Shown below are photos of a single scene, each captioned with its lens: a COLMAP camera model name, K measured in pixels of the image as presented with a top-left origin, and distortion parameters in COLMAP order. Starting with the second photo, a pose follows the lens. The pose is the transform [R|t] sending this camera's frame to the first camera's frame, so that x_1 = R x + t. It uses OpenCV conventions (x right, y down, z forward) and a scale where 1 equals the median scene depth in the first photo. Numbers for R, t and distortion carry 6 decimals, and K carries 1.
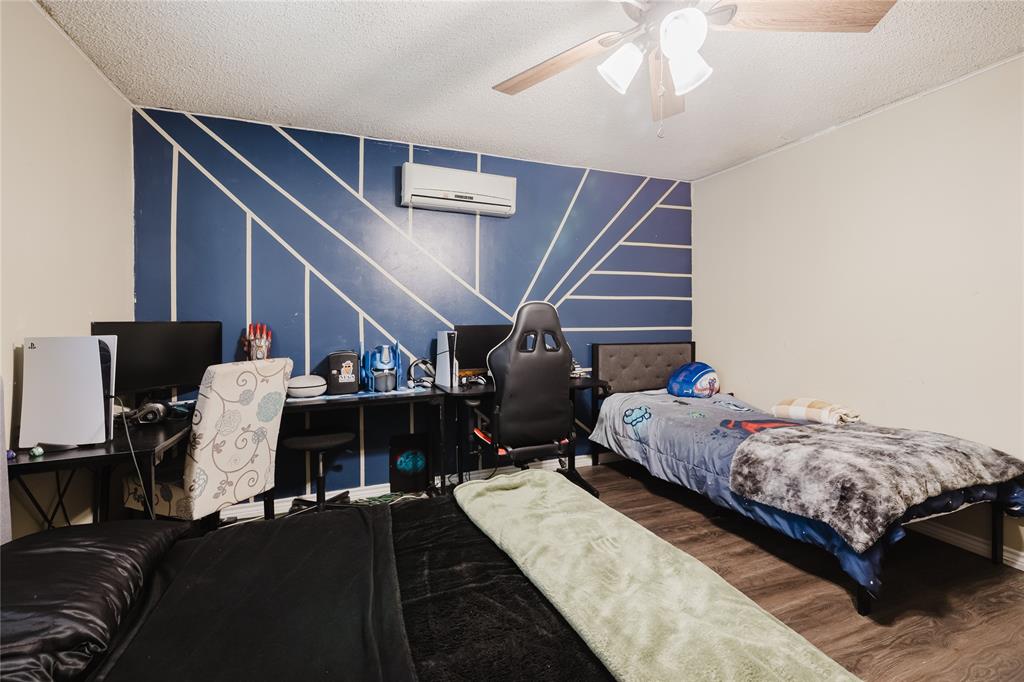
lens RADIAL K [[447.2, 0, 512.3], [0, 447.2, 320.3], [0, 0, 1]] dist [-0.001234, -0.000081]
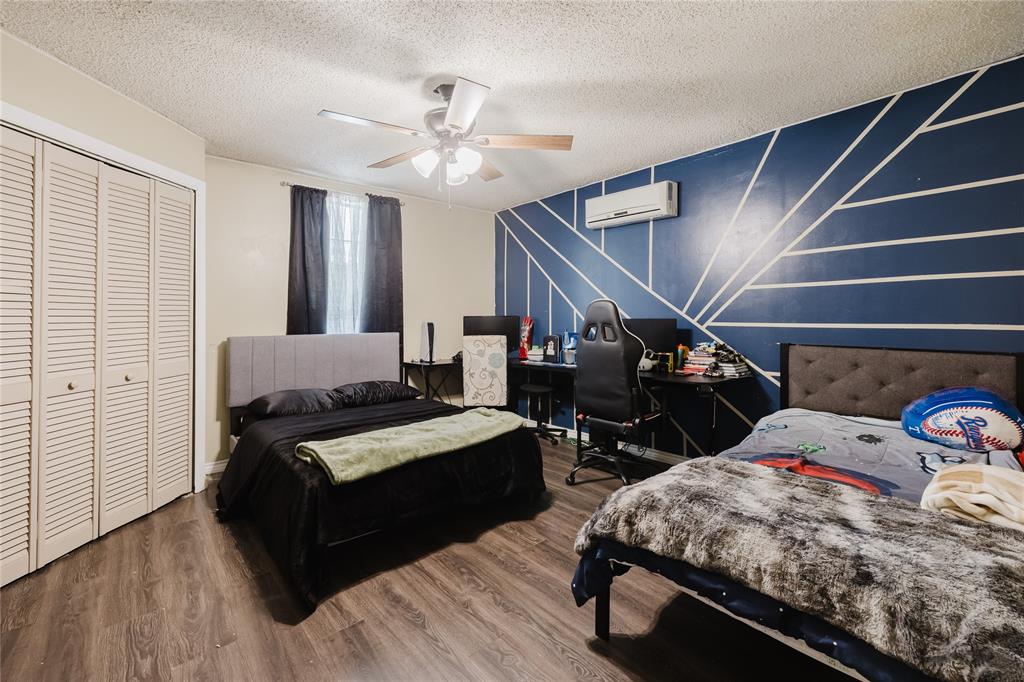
lens RADIAL K [[443.7, 0, 512.3], [0, 443.7, 314.2], [0, 0, 1]] dist [0.000599, 0.000036]
pose [[0.324384, -0.005631, -0.945909, 0.977292], [-0.000001, 0.999982, -0.005953, 0.005559], [0.945926, 0.001932, 0.324378, 0.348016]]
